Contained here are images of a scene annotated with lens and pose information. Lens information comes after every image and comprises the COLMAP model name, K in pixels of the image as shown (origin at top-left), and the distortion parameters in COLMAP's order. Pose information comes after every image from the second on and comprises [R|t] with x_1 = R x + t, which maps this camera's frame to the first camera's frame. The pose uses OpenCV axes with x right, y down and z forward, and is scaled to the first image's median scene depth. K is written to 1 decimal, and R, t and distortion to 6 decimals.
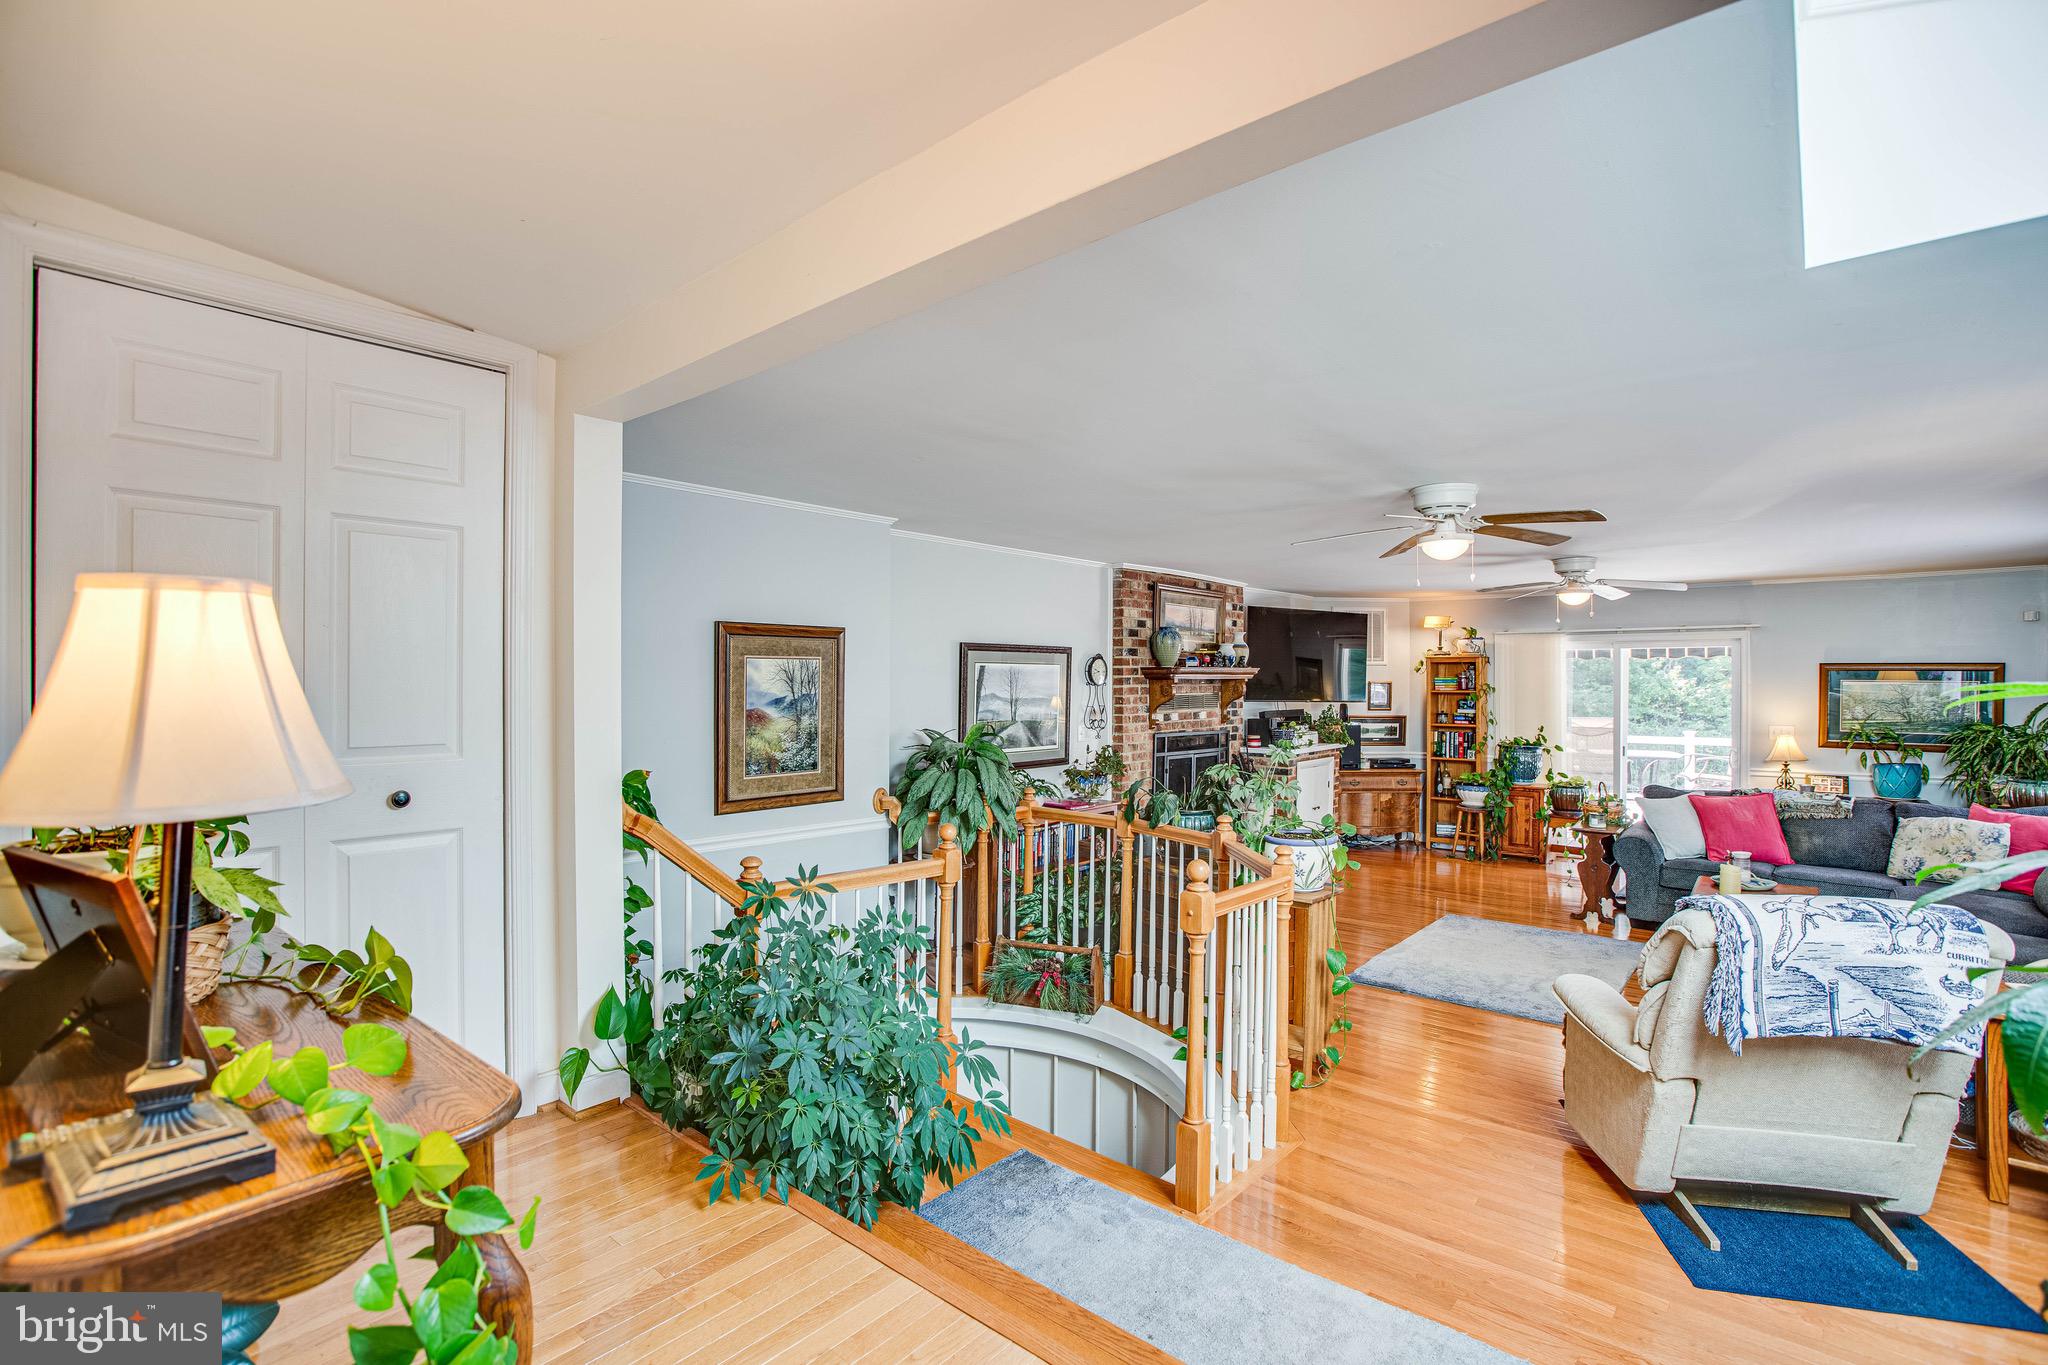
lens RADIAL K [[950.8, 0, 997.2], [0, 950.8, 679.8], [0, 0, 1]] dist [-0.045724, 0.015558]
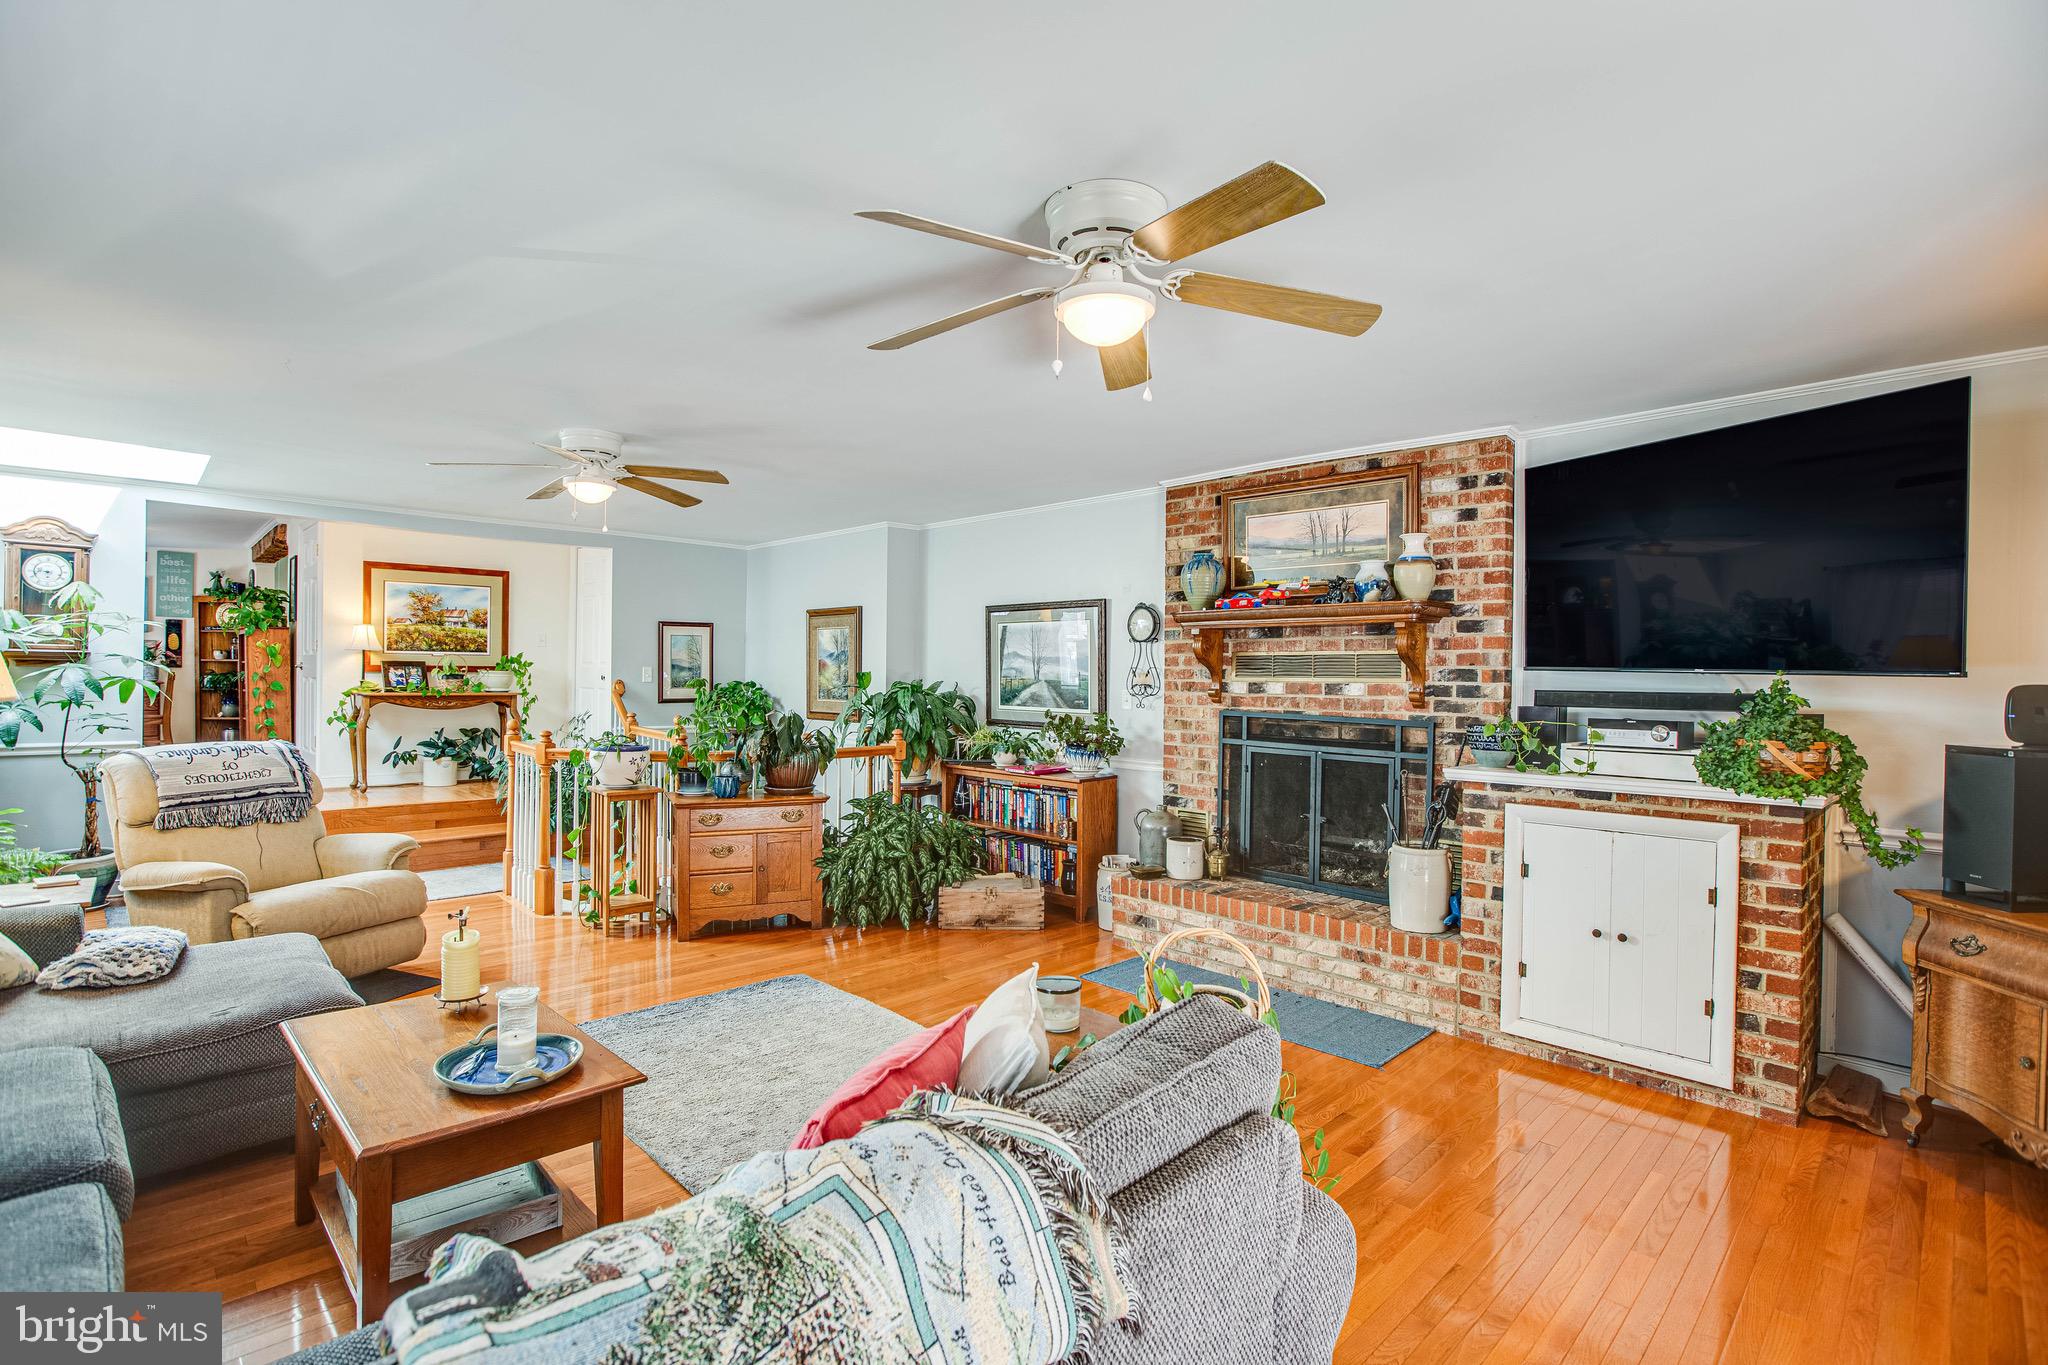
lens RADIAL K [[950.8, 0, 1009.0], [0, 950.8, 682.6], [0, 0, 1]] dist [-0.045724, 0.015558]
pose [[-0.062663, 0.003279, -0.998029, 0.870080], [-0.016824, 0.999849, 0.004341, 0.036674], [0.997893, 0.017062, -0.062598, 0.892163]]
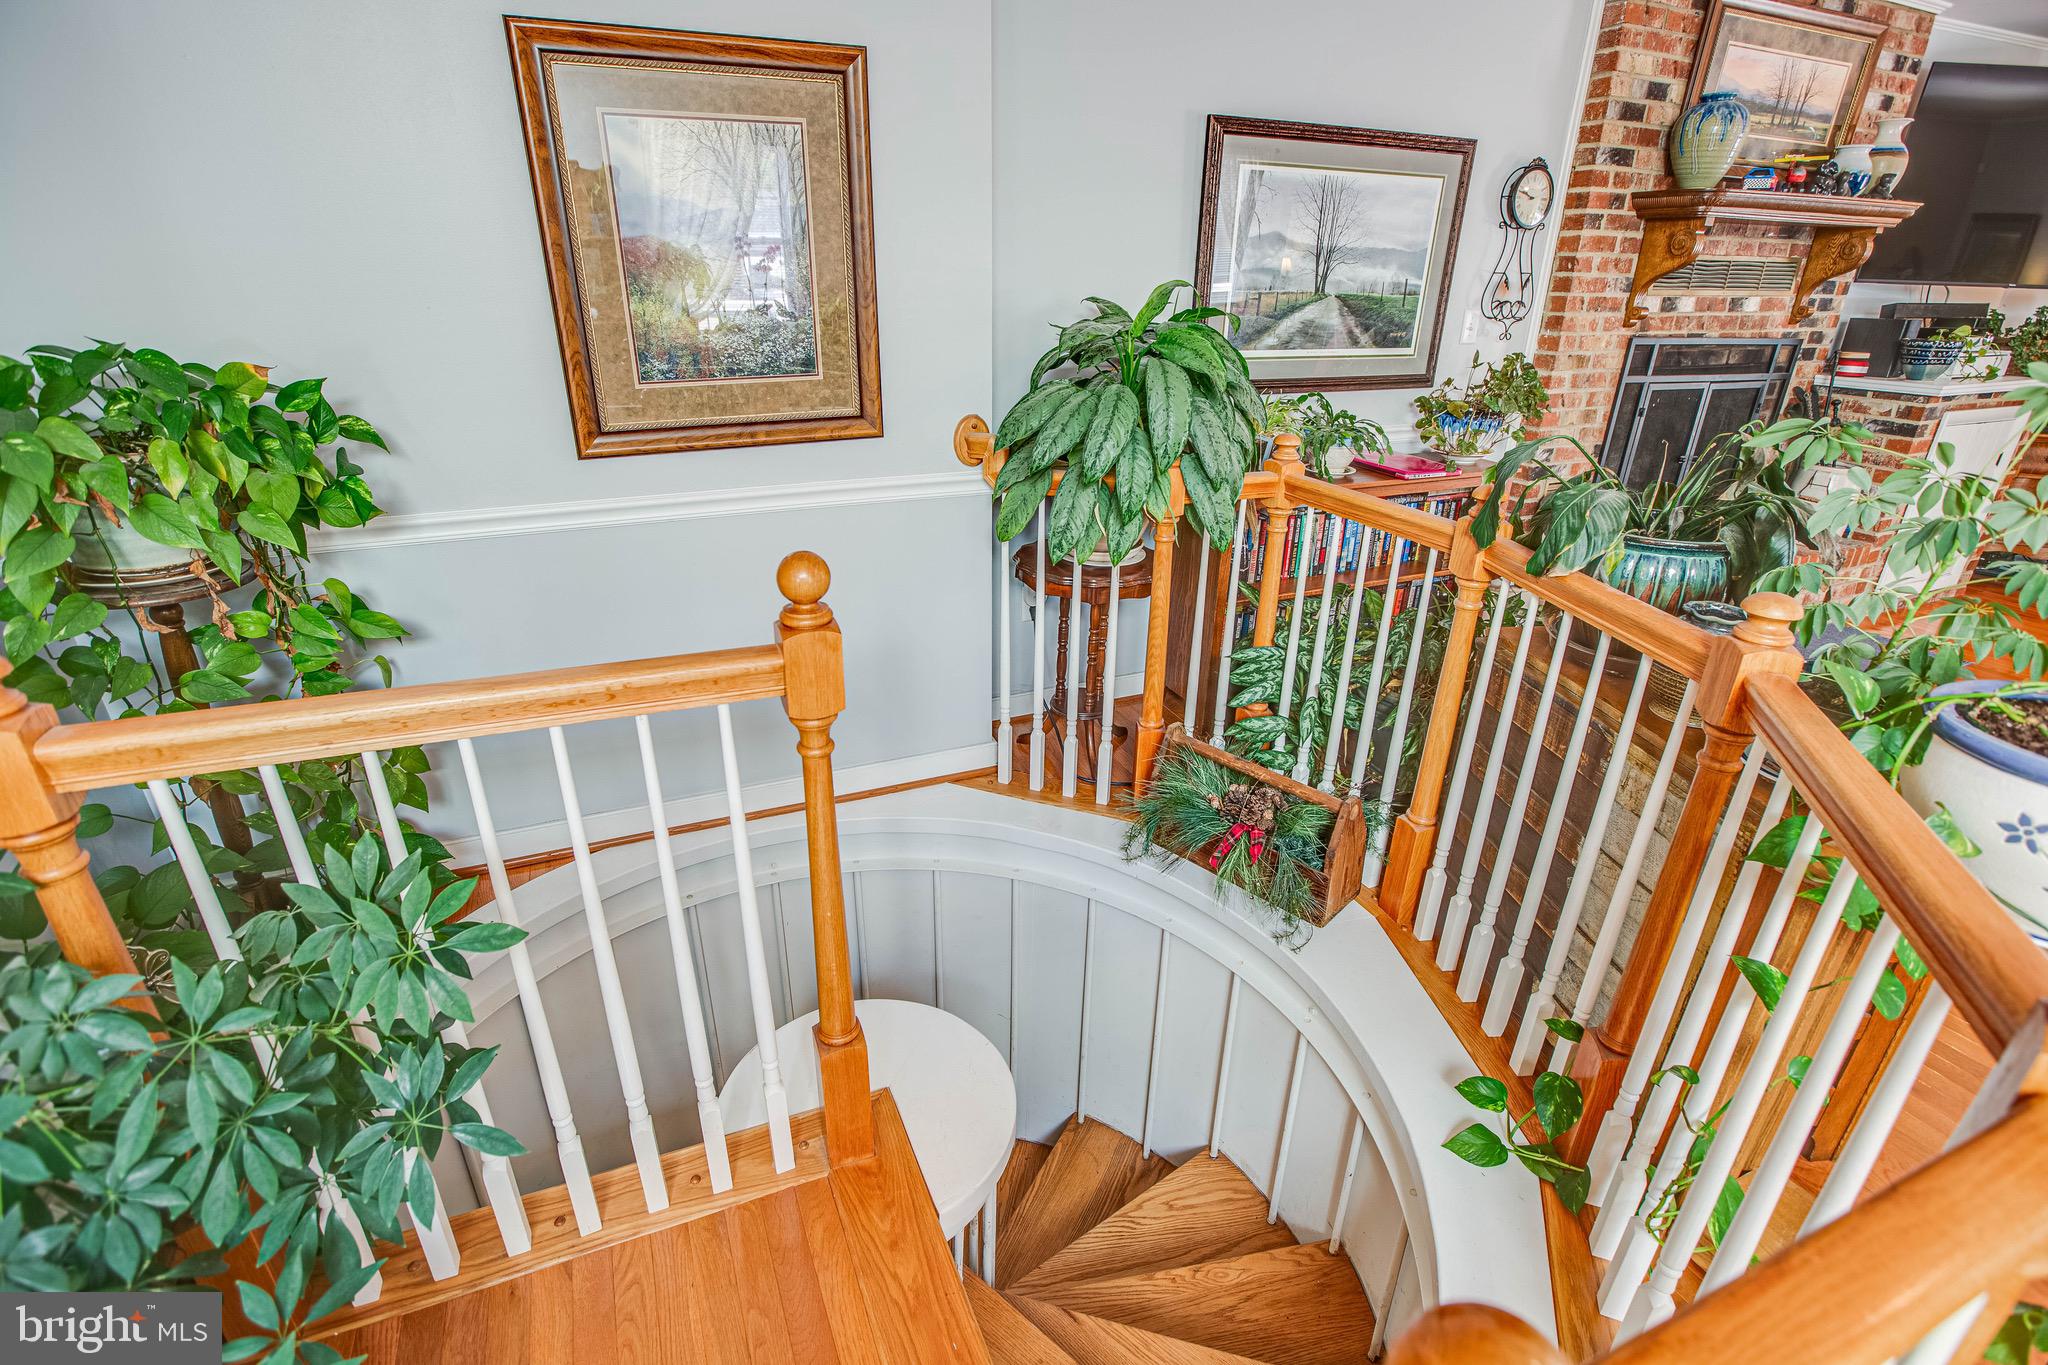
lens RADIAL K [[950.8, 0, 1017.5], [0, 950.8, 678.1], [0, 0, 1]] dist [-0.045724, 0.015558]
pose [[0.914909, 0.161257, -0.370051, 0.077279], [-0.004334, 0.920610, 0.390459, 0.031658], [0.403637, -0.355631, 0.842973, 0.376050]]
